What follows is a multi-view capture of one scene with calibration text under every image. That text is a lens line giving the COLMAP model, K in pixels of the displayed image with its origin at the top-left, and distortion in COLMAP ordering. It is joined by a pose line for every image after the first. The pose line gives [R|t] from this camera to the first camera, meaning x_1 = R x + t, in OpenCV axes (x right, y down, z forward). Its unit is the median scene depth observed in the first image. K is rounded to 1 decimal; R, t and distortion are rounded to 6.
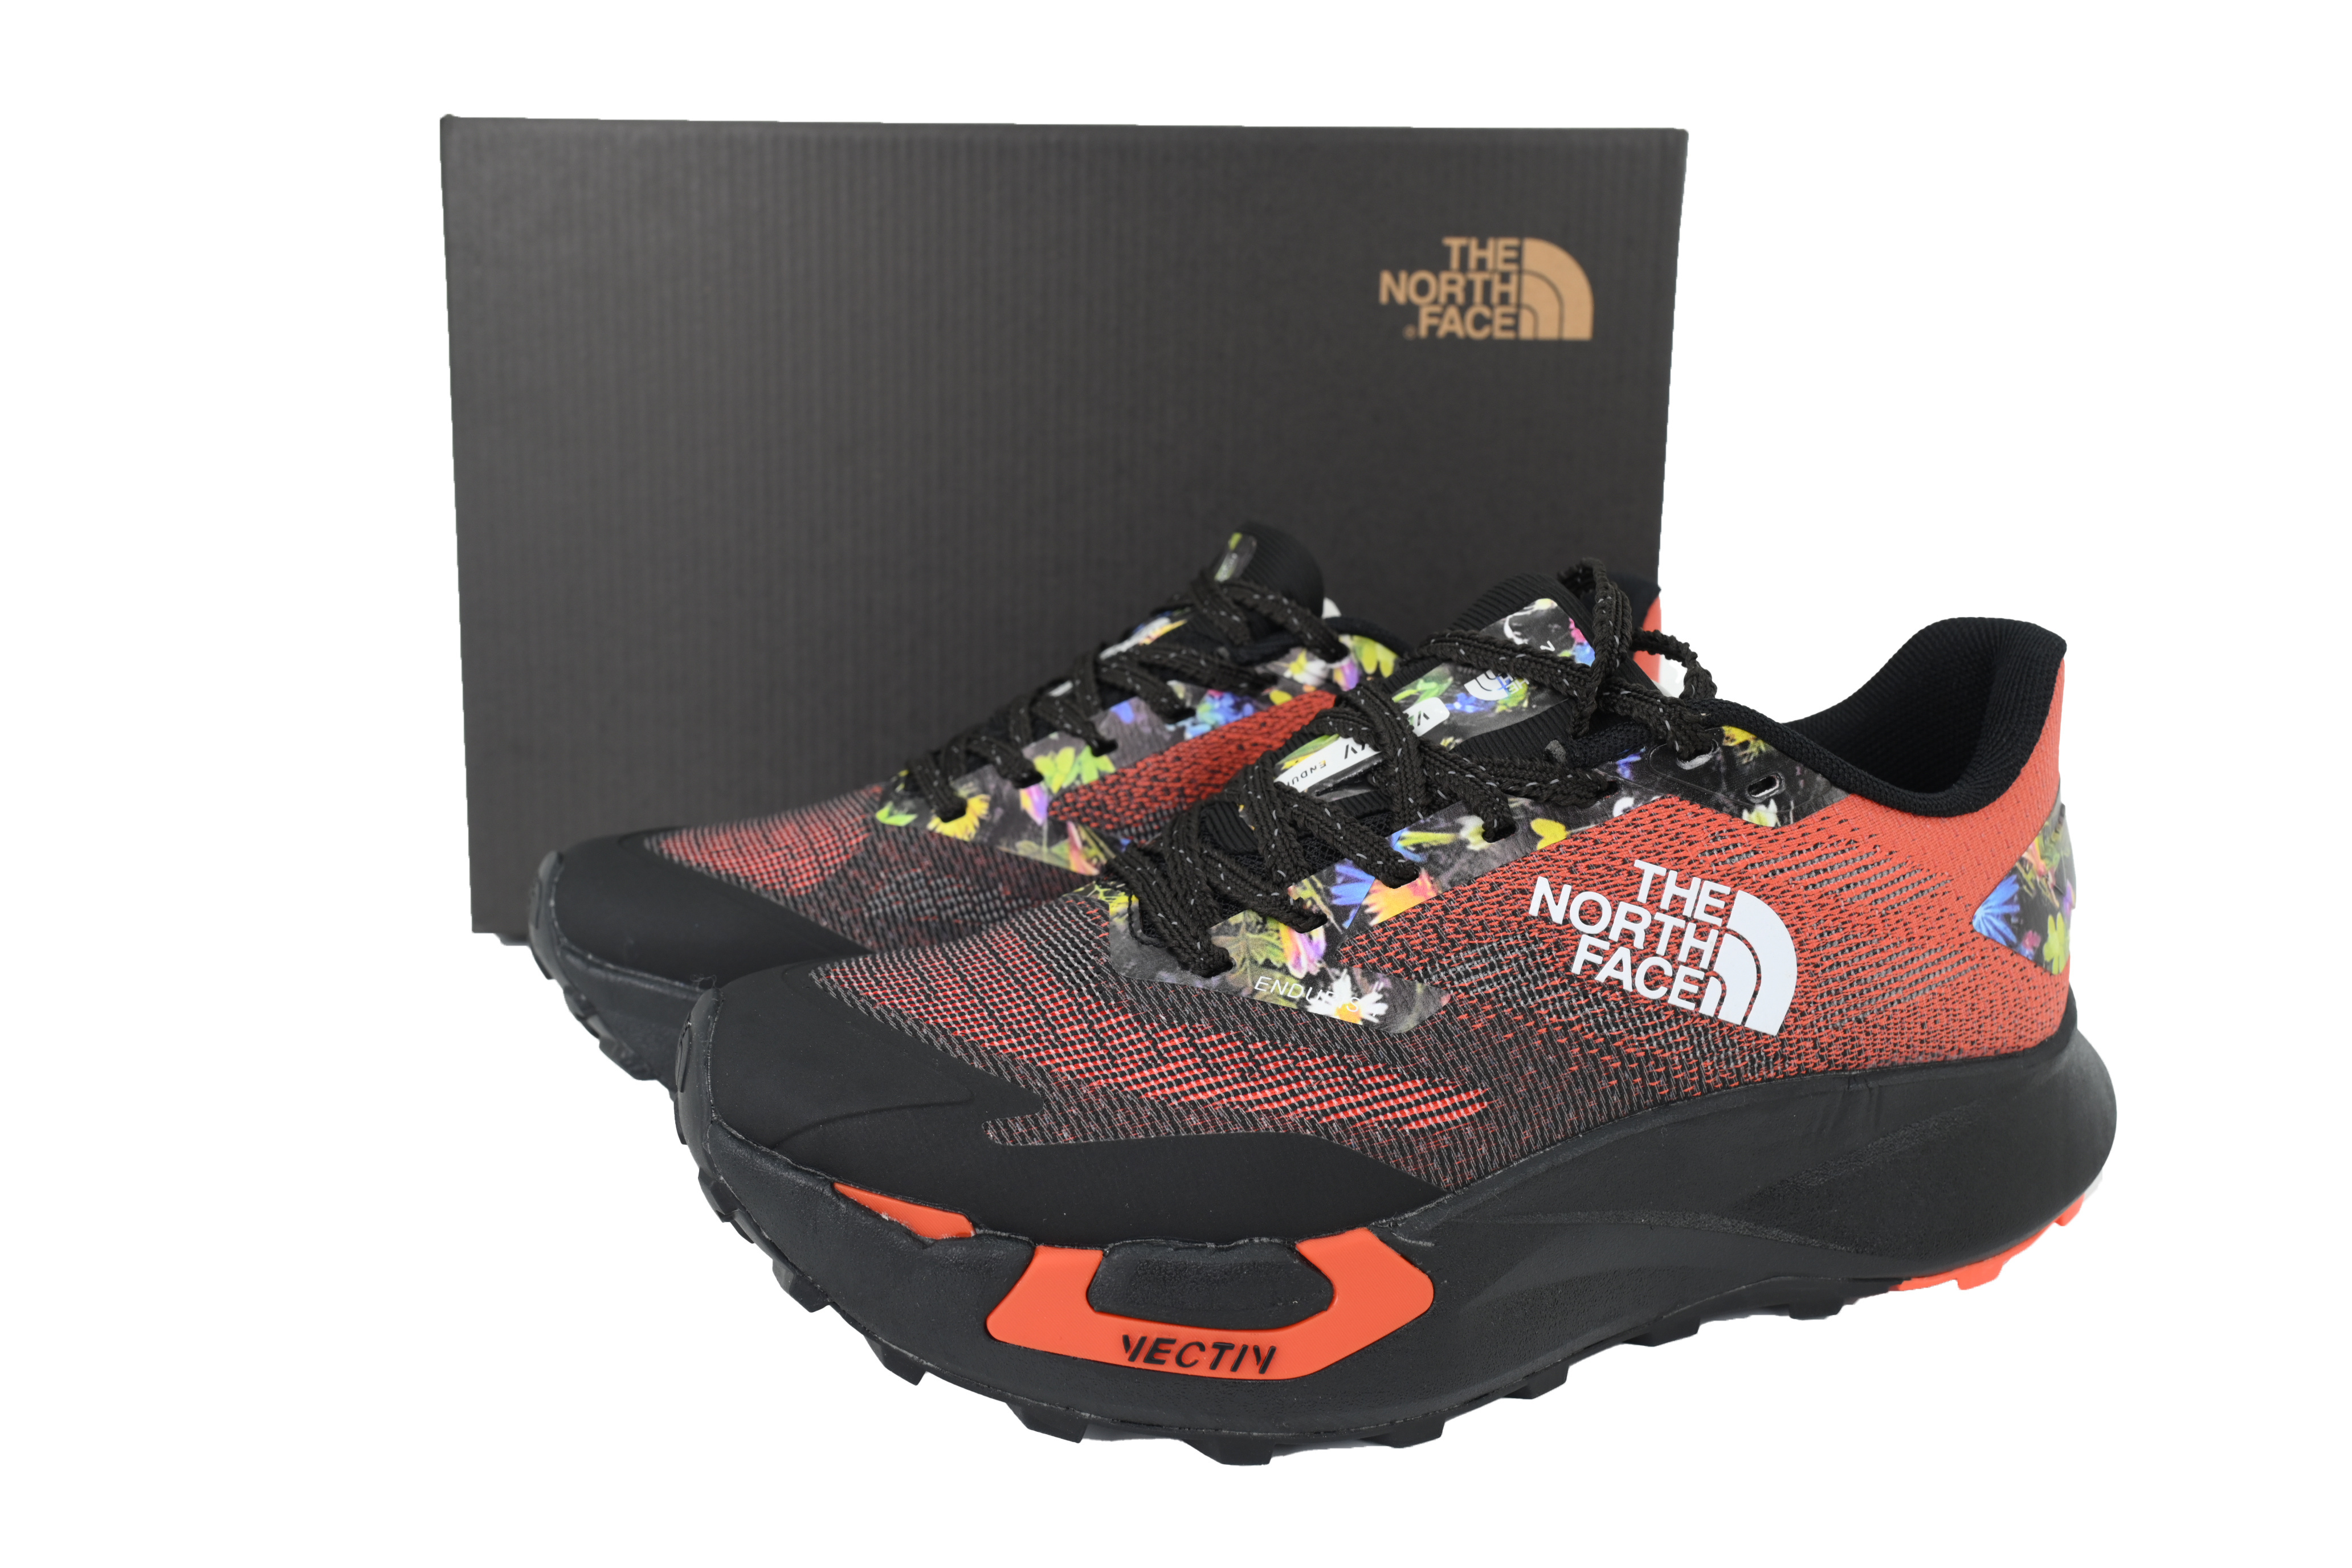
lens RADIAL K [[1763.5, 0, 1176.0], [0, 1763.5, 784.0], [0, 0, 1]] dist [0.004042, -0.000544]
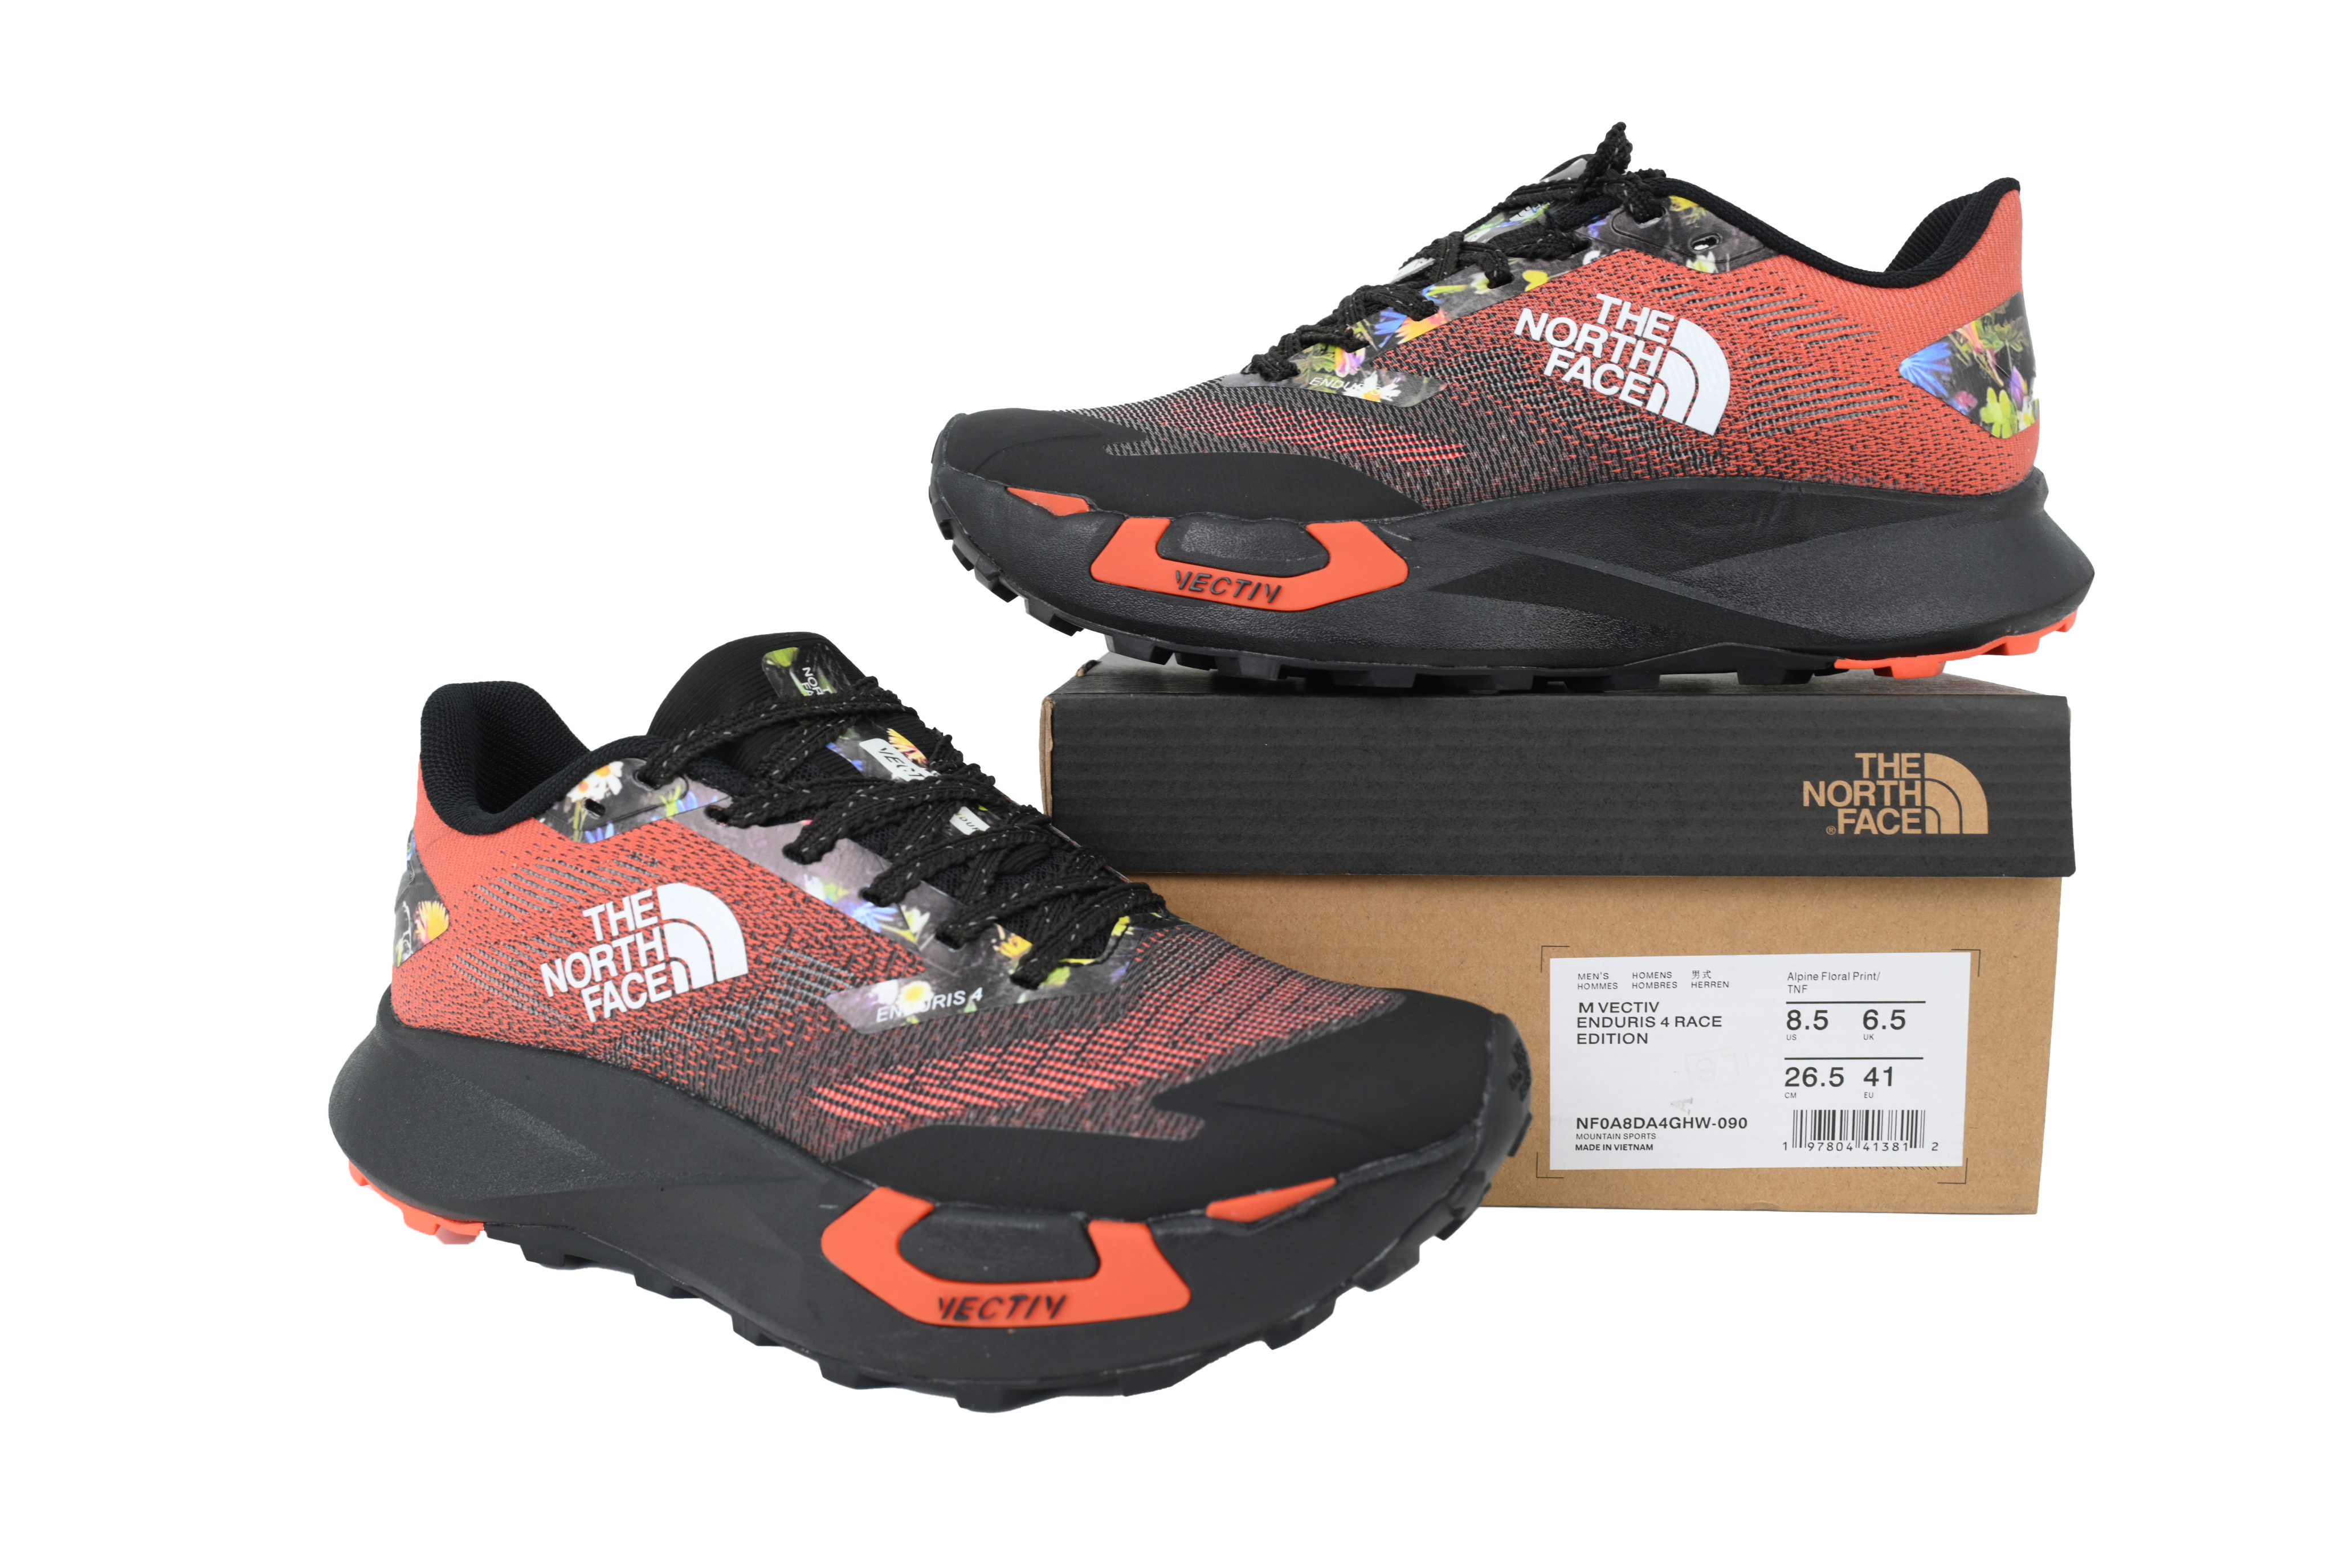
lens RADIAL K [[1763.5, 0, 1176.0], [0, 1763.5, 784.0], [0, 0, 1]] dist [0.004042, -0.000544]
pose [[0.951107, 0.047138, -0.305242, 0.381258], [-0.094913, 0.985071, -0.143620, 0.631777], [0.293915, 0.165570, 0.941382, -0.295390]]
